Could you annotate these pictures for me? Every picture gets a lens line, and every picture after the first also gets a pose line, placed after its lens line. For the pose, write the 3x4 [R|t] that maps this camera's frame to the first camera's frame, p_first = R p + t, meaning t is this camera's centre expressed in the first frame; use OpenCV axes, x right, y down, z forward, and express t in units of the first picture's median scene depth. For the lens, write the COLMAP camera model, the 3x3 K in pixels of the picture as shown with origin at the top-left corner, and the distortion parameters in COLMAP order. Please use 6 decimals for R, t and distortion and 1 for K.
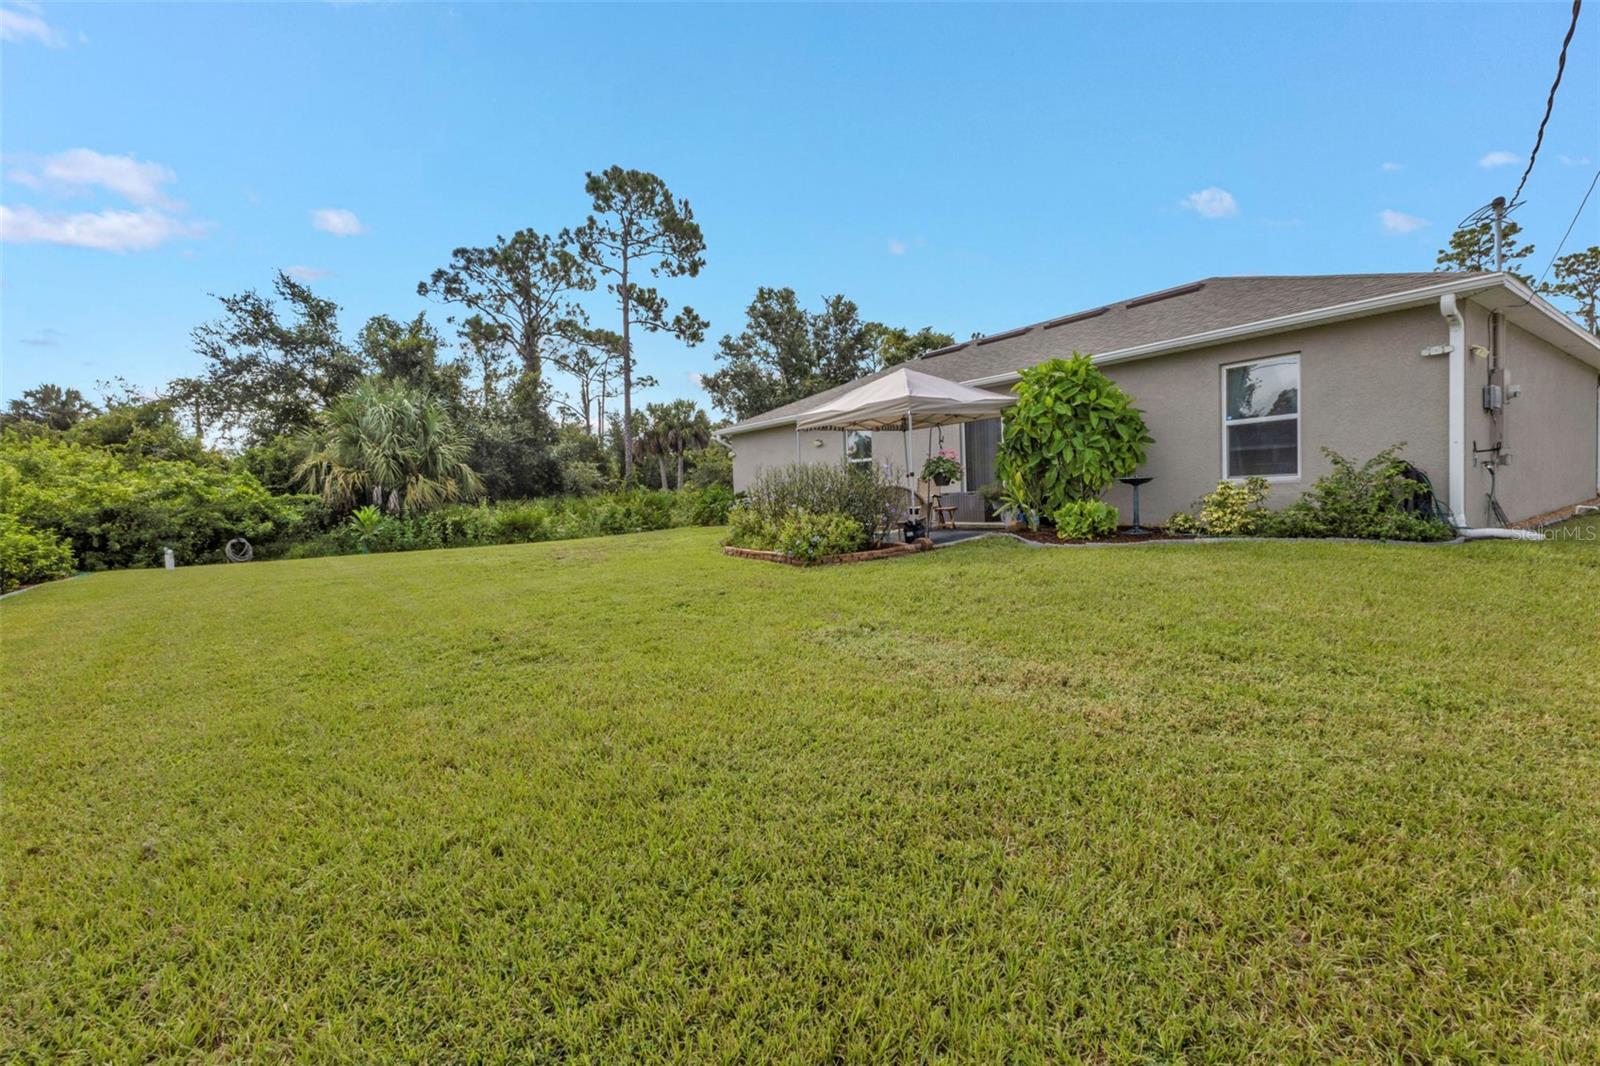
lens RADIAL K [[707.0, 0, 800.0], [0, 707.0, 533.0], [0, 0, 1]] dist [0.012055, -0.000212]
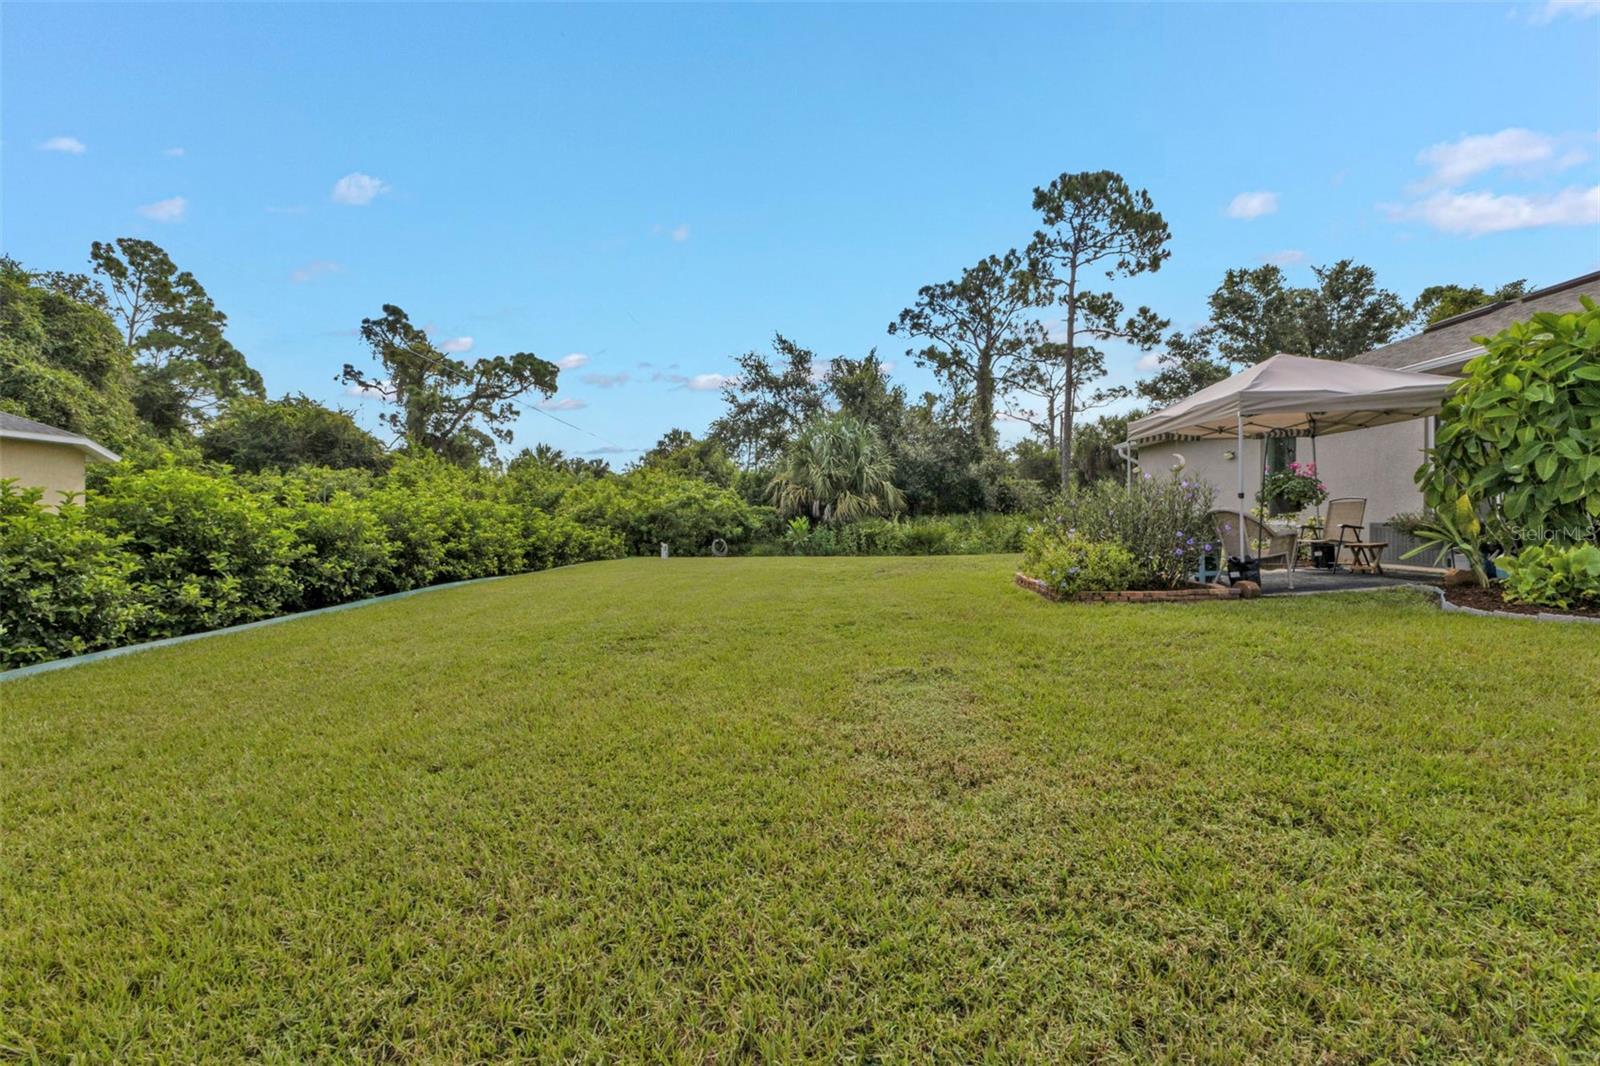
lens RADIAL K [[707.0, 0, 800.0], [0, 707.0, 533.0], [0, 0, 1]] dist [0.012055, -0.000212]
pose [[0.781649, 0.043690, -0.622186, 0.100745], [-0.058230, 0.998298, -0.003053, -0.005271], [0.620994, 0.038617, 0.782863, 0.044252]]
